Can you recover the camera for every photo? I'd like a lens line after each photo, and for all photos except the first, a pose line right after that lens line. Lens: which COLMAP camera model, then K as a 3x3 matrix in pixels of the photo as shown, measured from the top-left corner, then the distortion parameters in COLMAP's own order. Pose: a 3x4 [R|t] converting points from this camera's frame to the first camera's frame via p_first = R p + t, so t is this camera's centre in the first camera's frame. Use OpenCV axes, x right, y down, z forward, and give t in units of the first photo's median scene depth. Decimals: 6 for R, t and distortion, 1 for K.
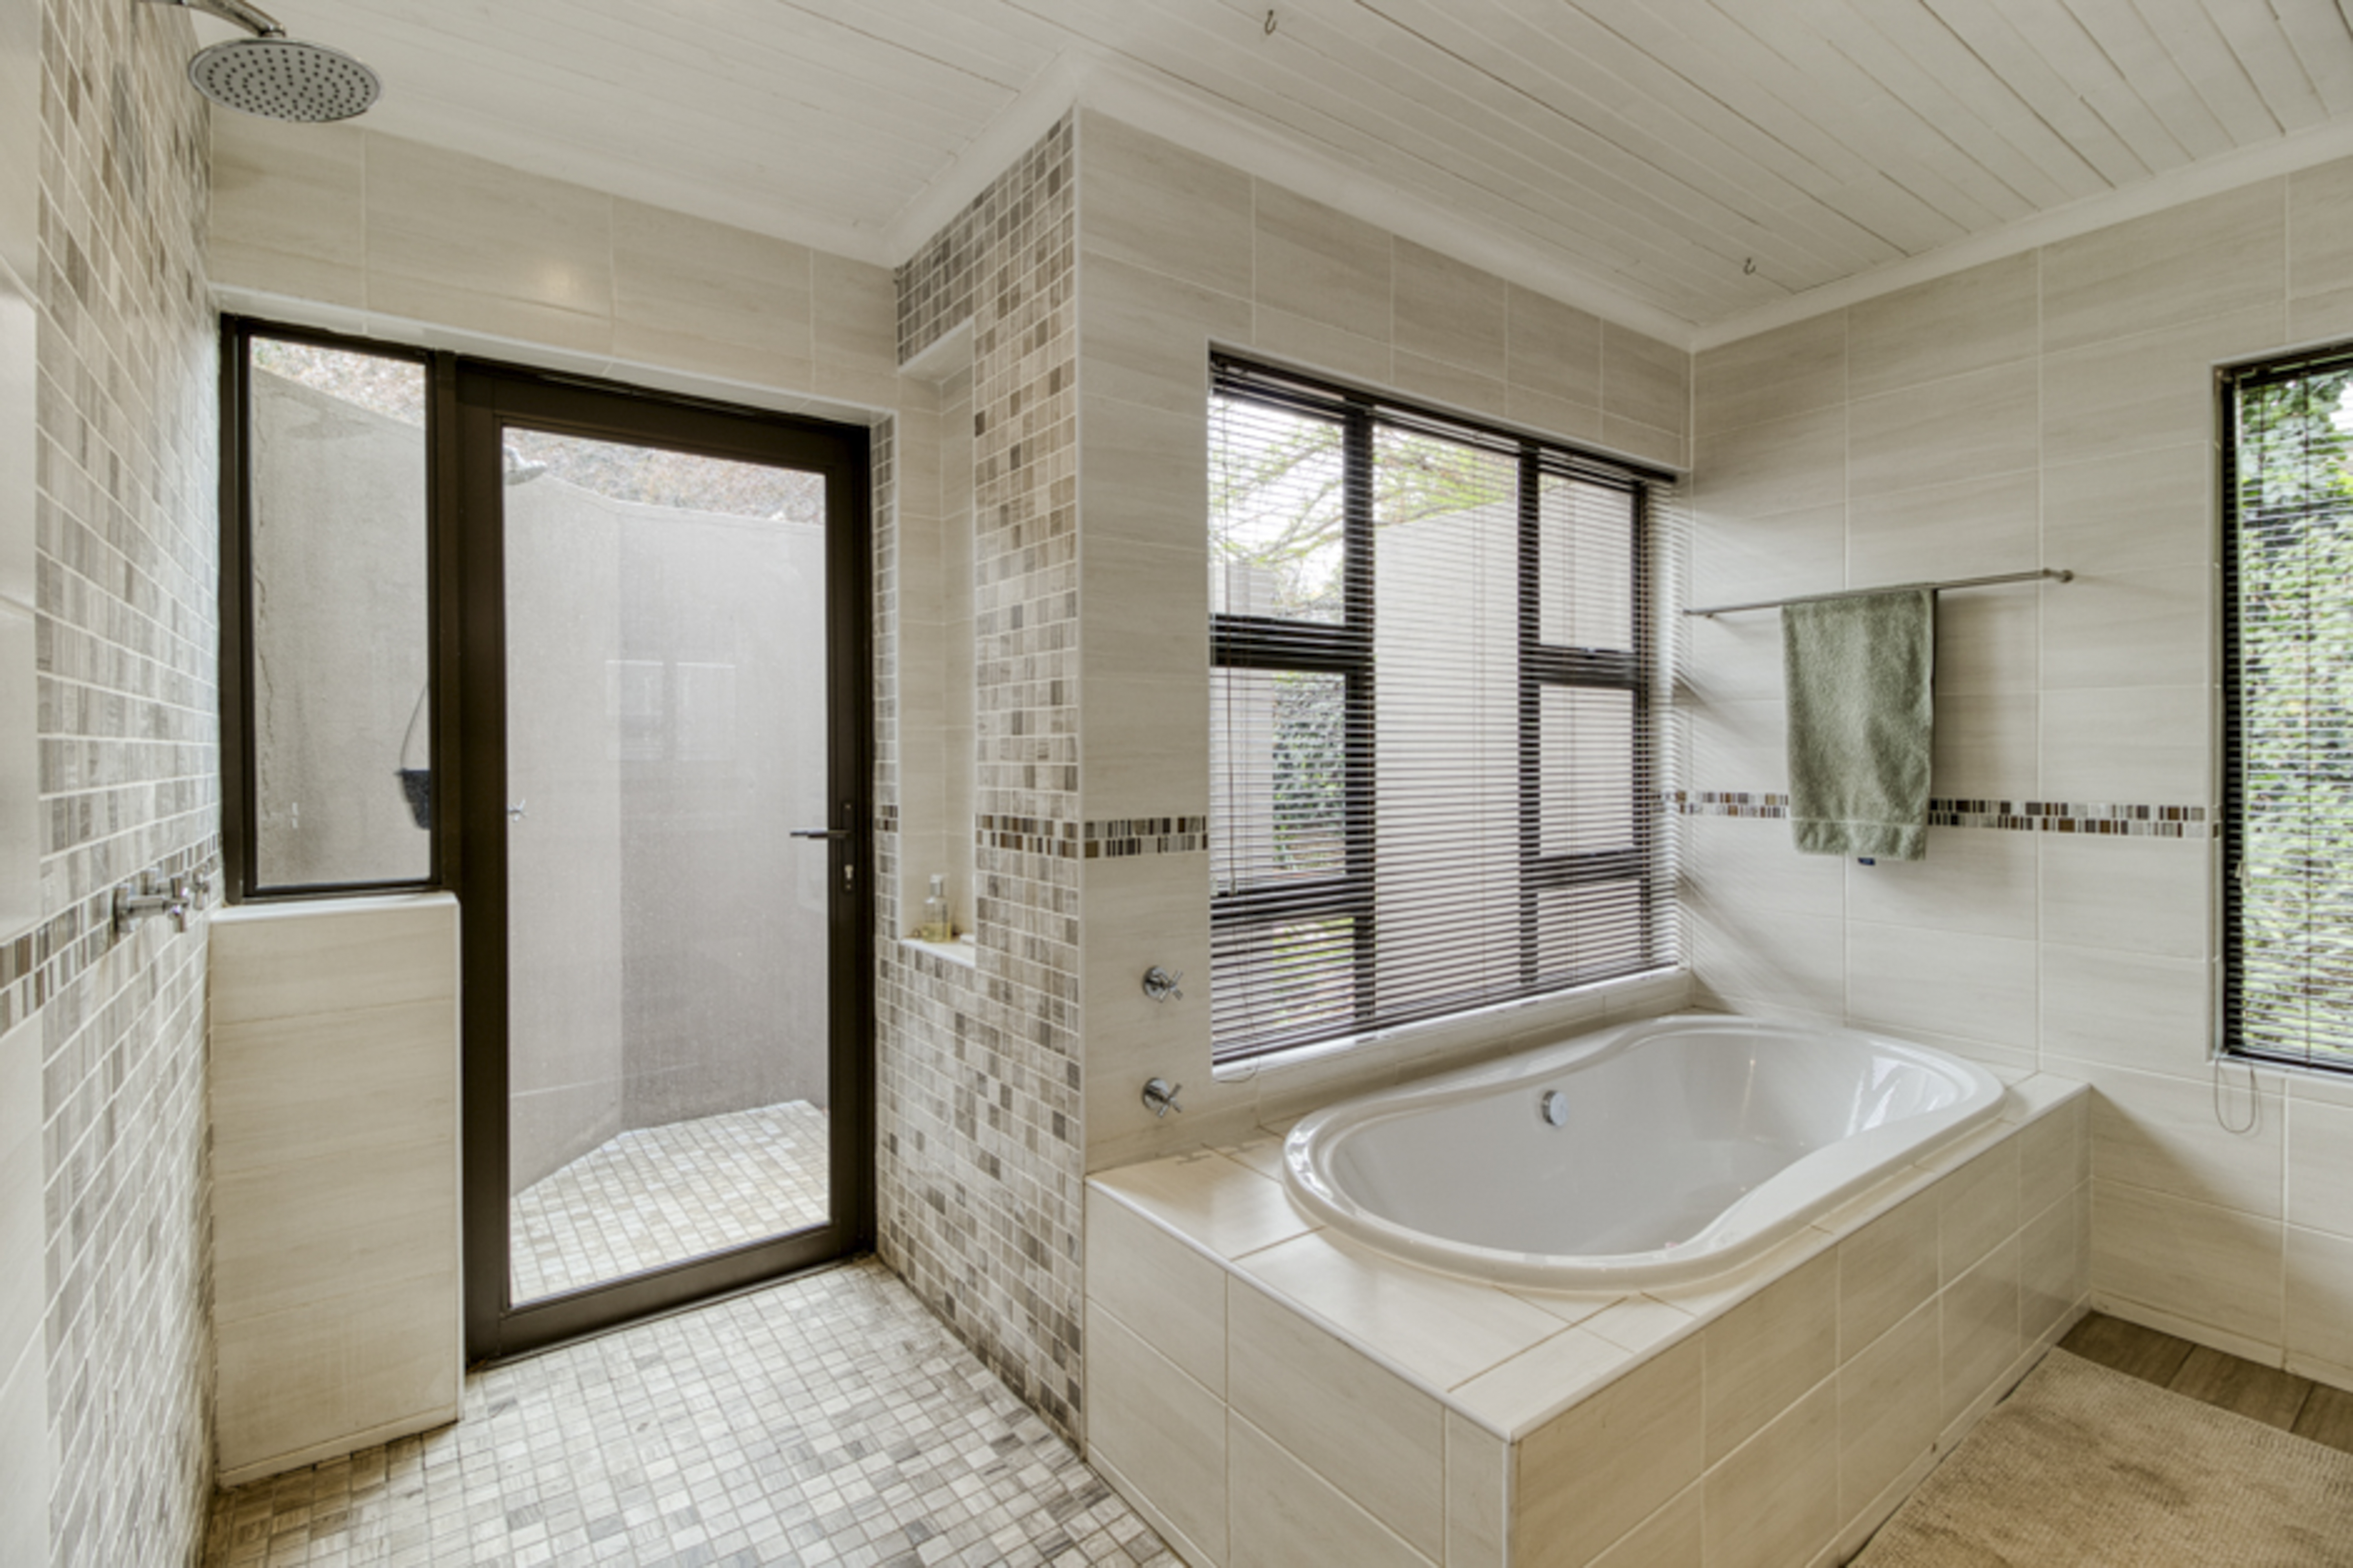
lens RADIAL K [[1080.1, 0, 1165.2], [0, 1080.1, 760.4], [0, 0, 1]] dist [0.012671, -0.009632]
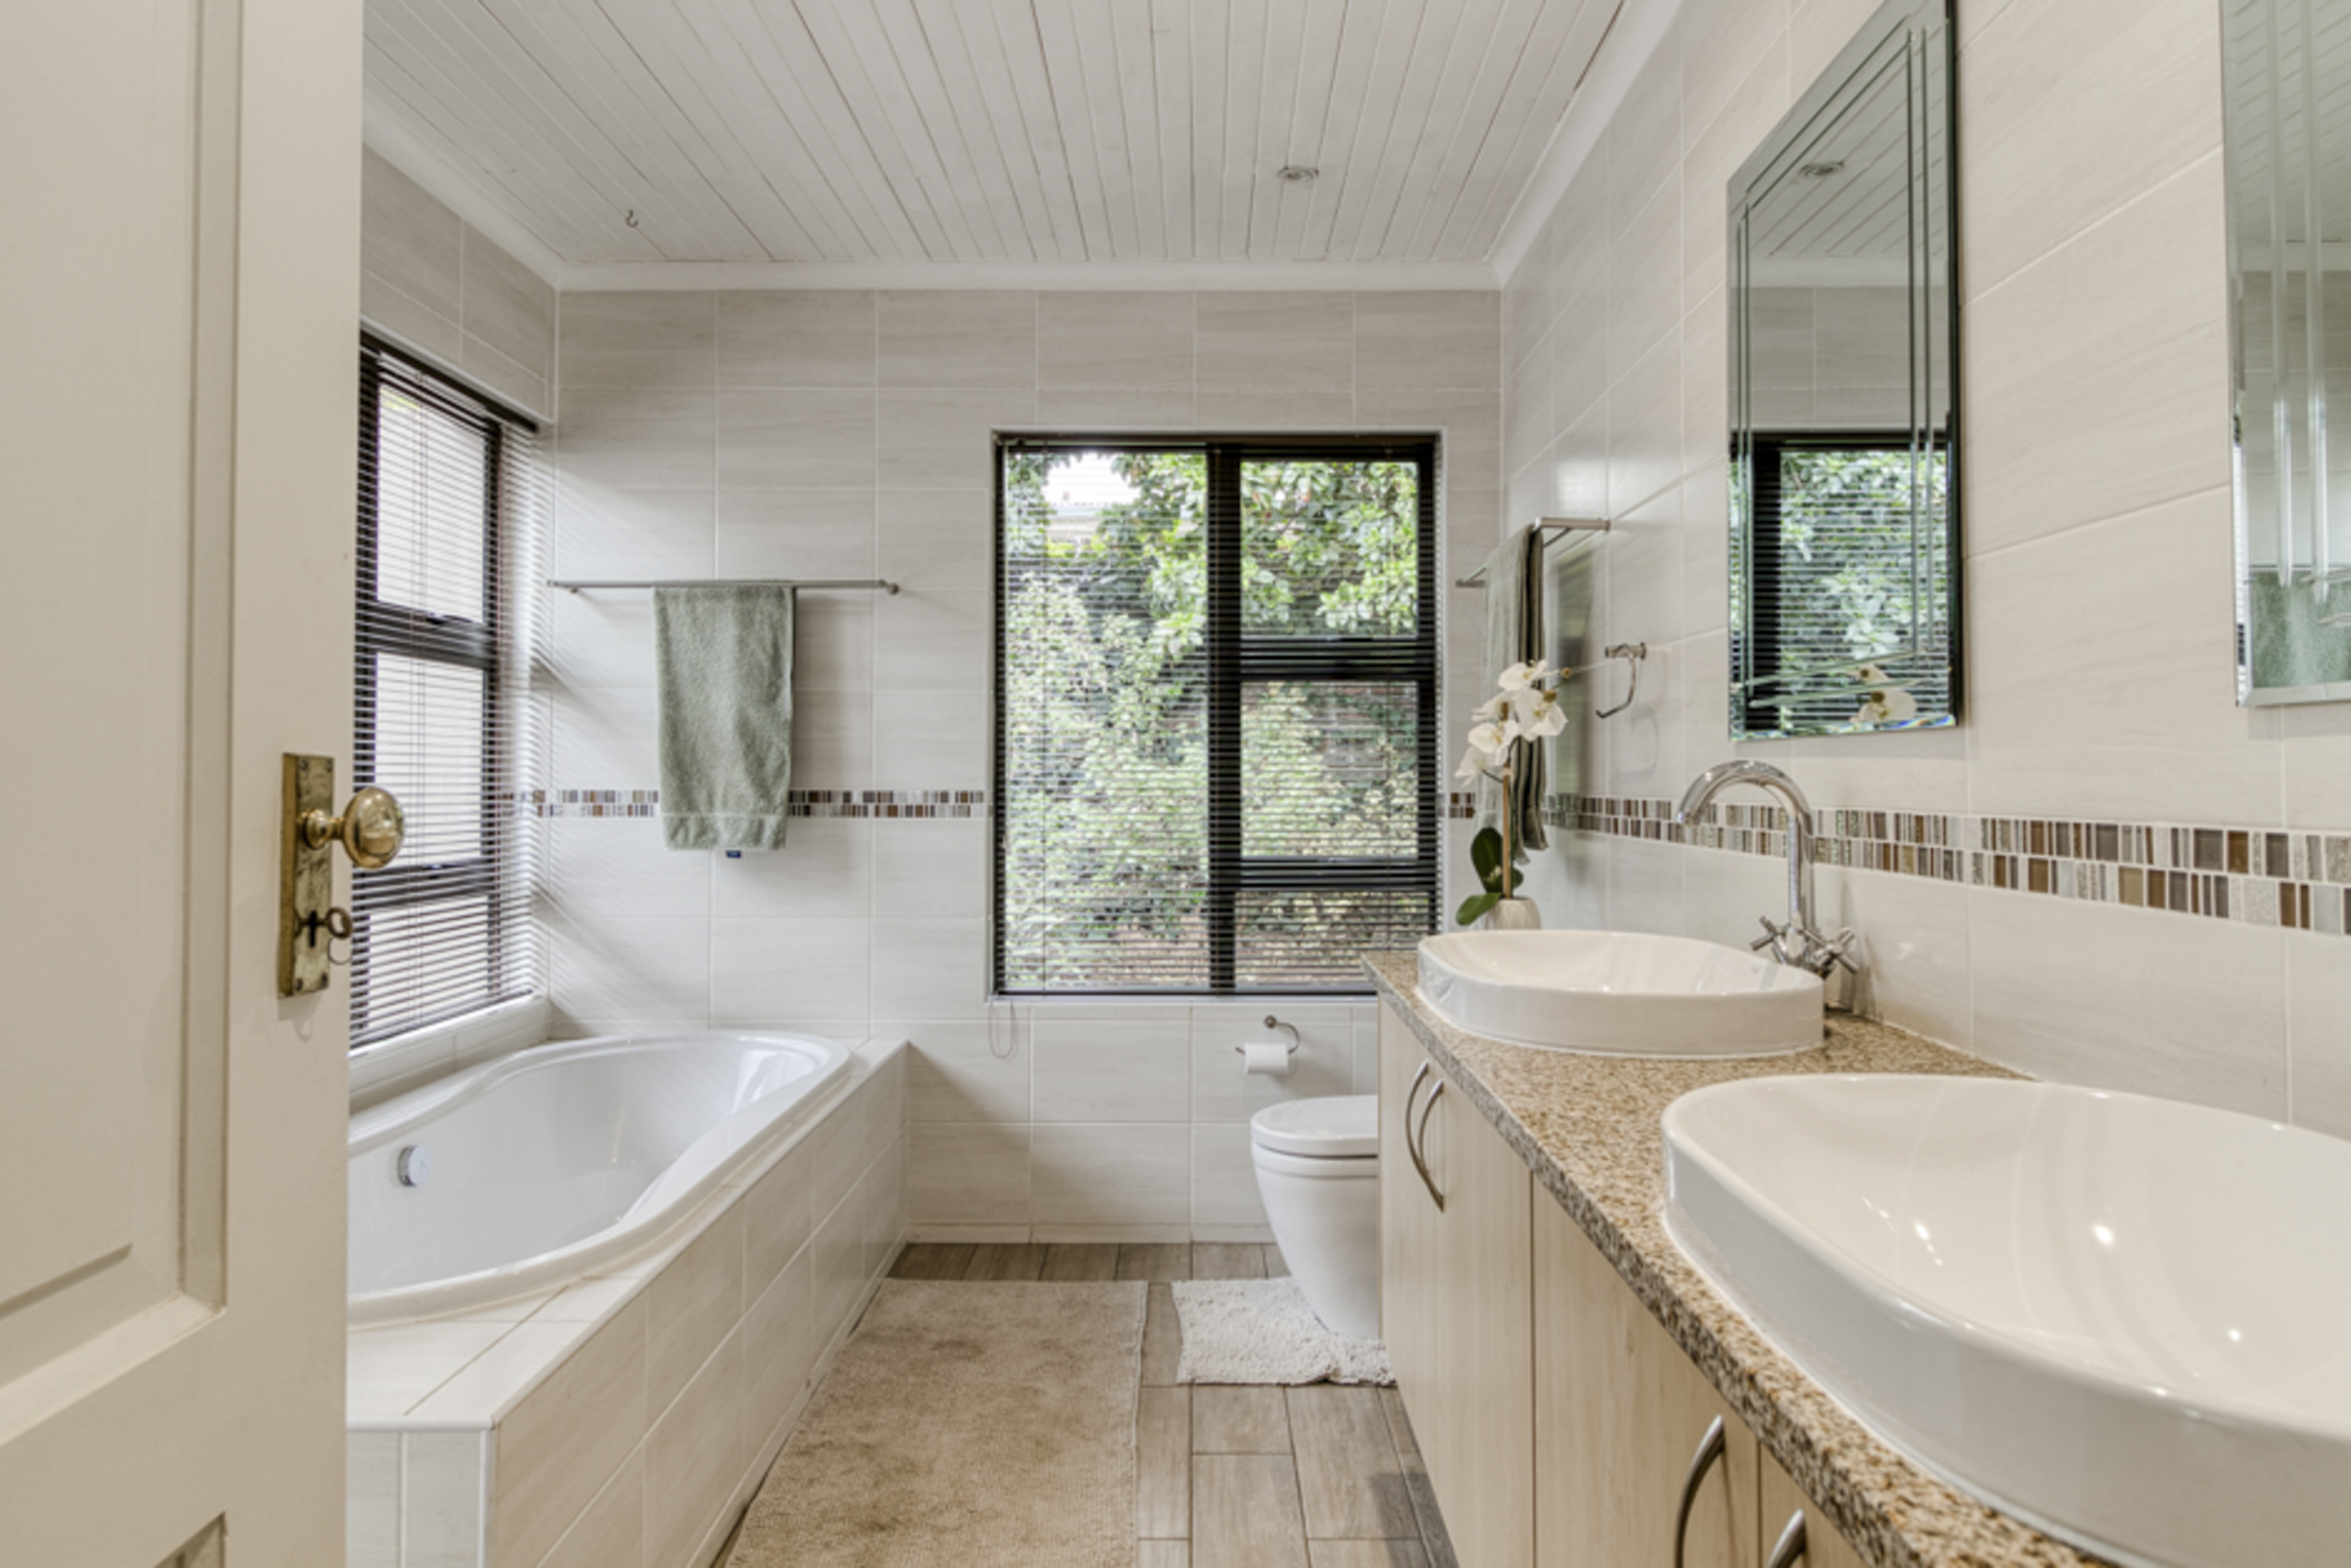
lens RADIAL K [[1405.6, 0, 1173.0], [0, 1405.6, 772.5], [0, 0, 1]] dist [-0.003195, 0.000014]
pose [[0.600769, 0.013451, 0.799310, -0.142987], [-0.000514, 0.999865, -0.016440, 0.040657], [-0.799423, 0.009466, 0.600694, -0.094621]]
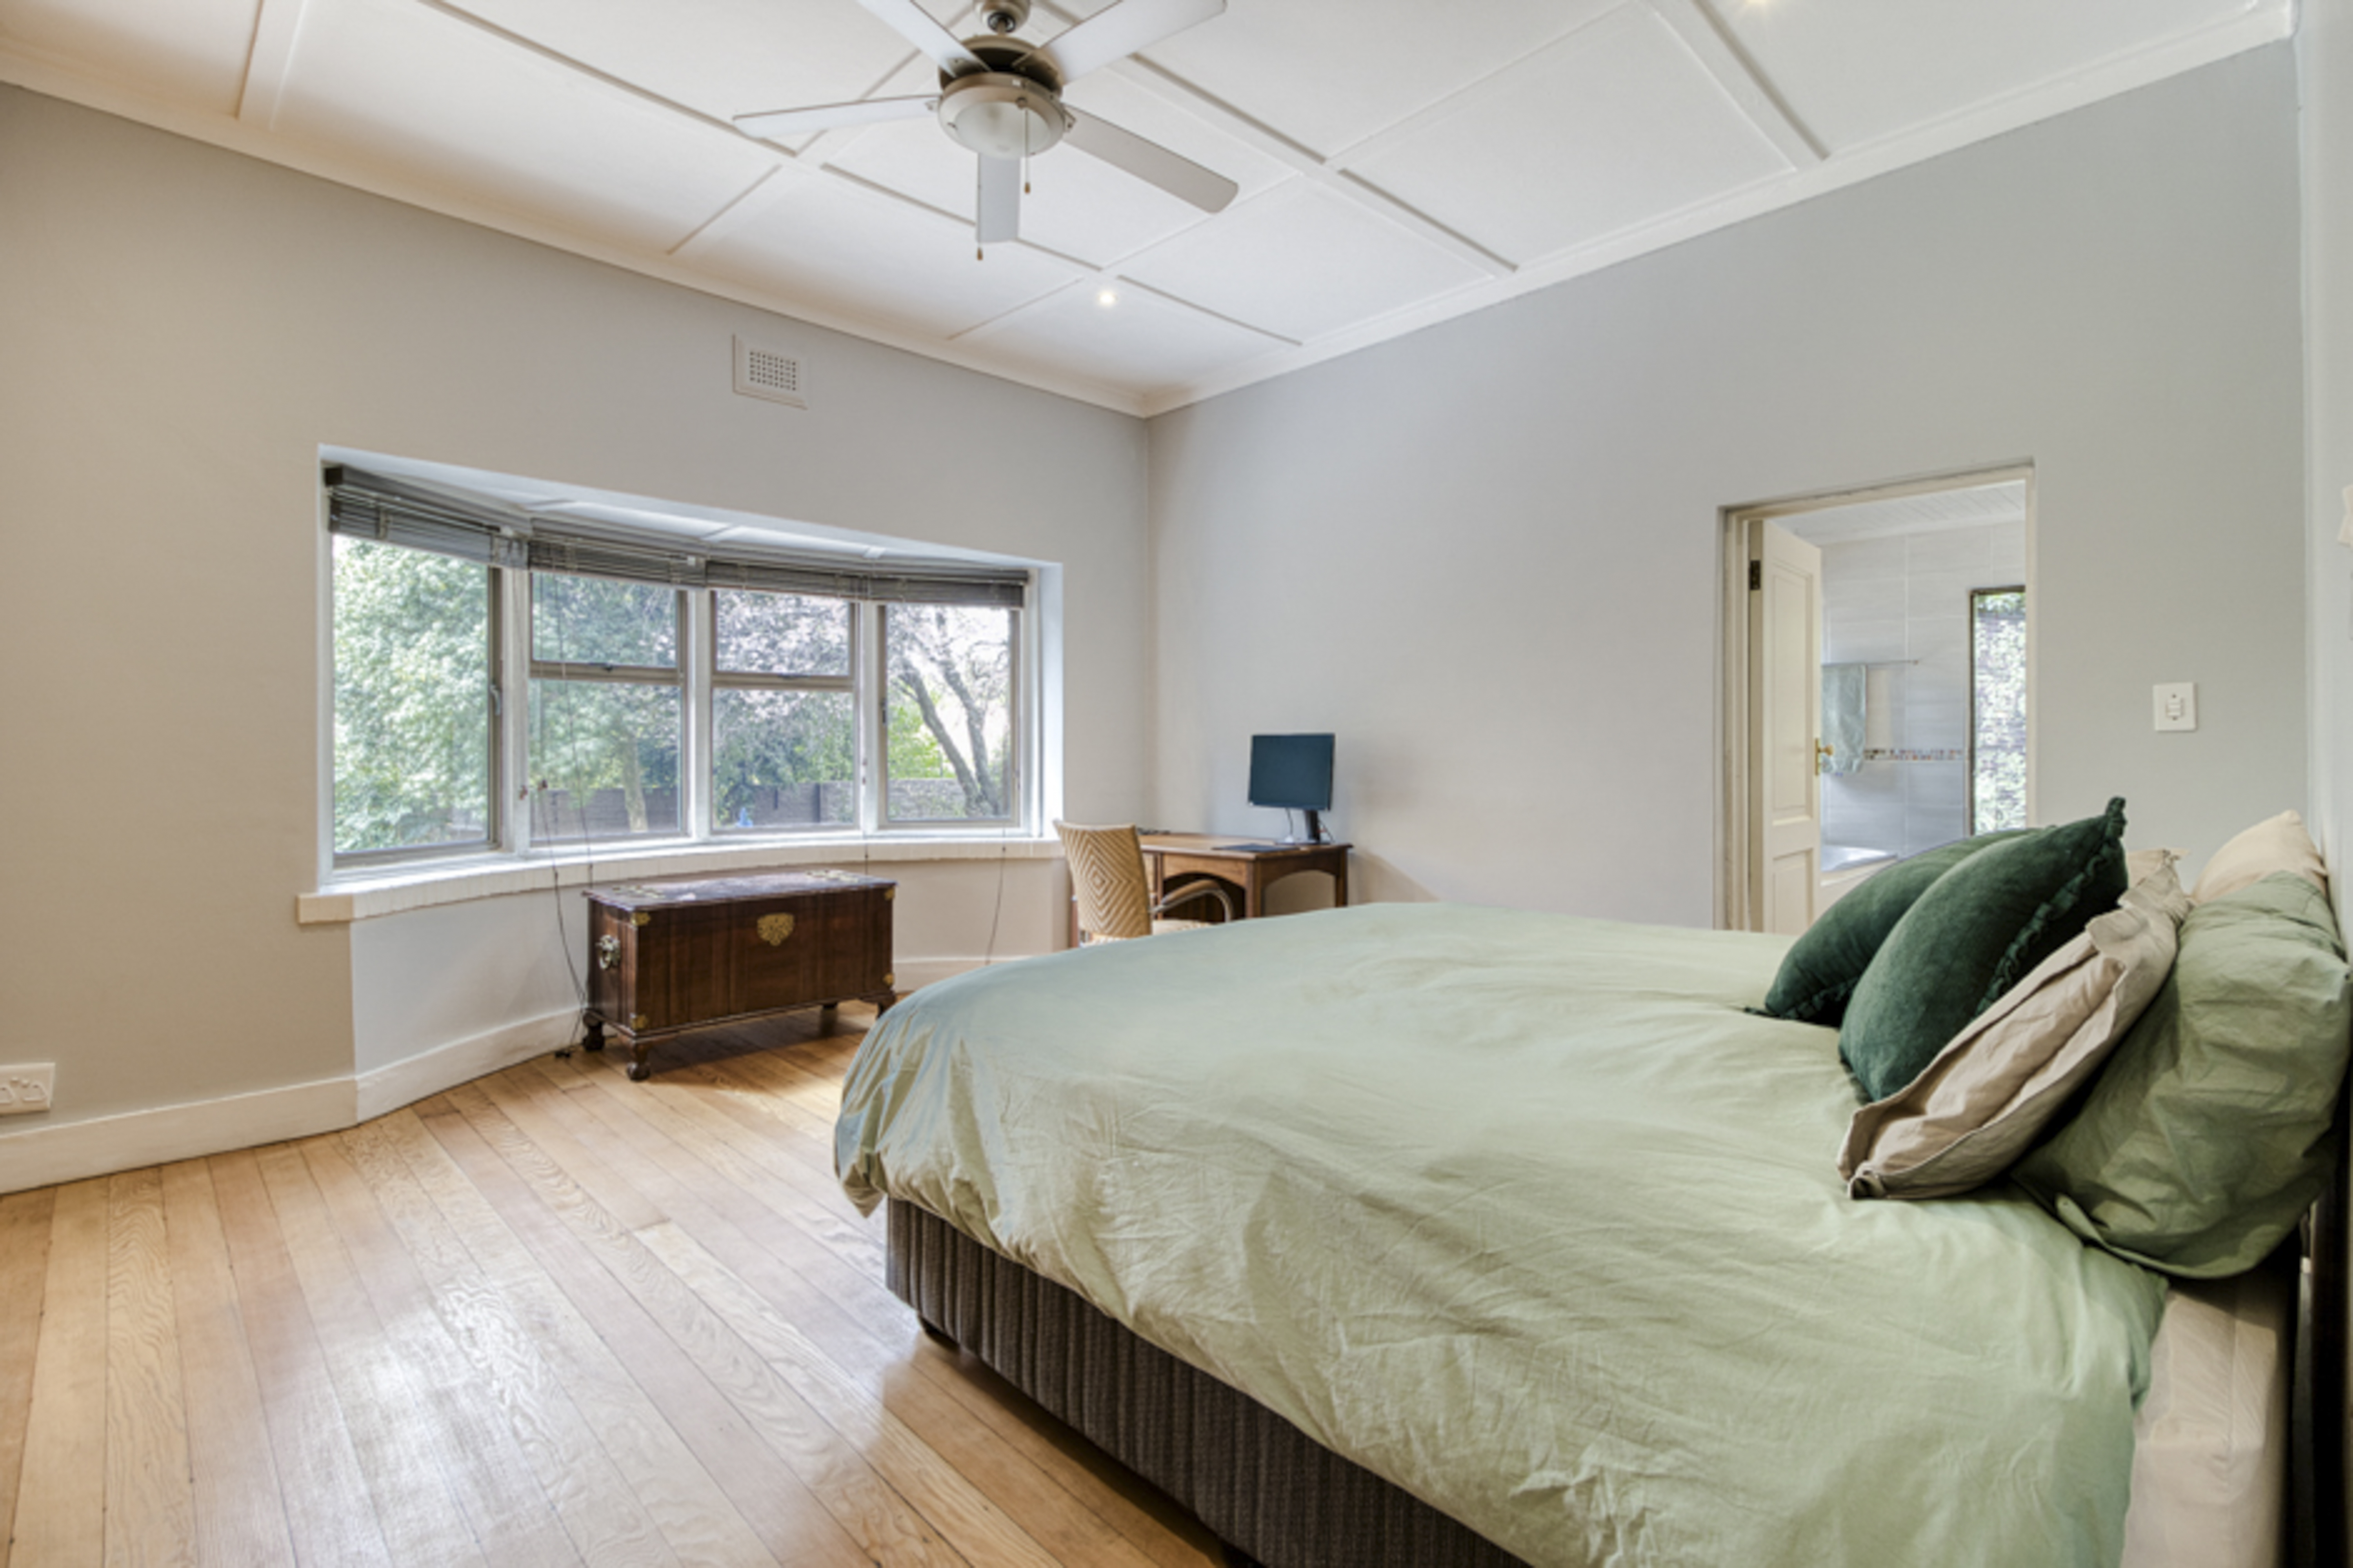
lens RADIAL K [[1080.1, 0, 1204.1], [0, 1080.1, 734.1], [0, 0, 1]] dist [0.012671, -0.009632]
pose [[0.986782, 0.010567, 0.161711, -1.166193], [-0.007229, 0.999749, -0.021214, 0.065255], [-0.161894, 0.019764, 0.986610, -1.178428]]
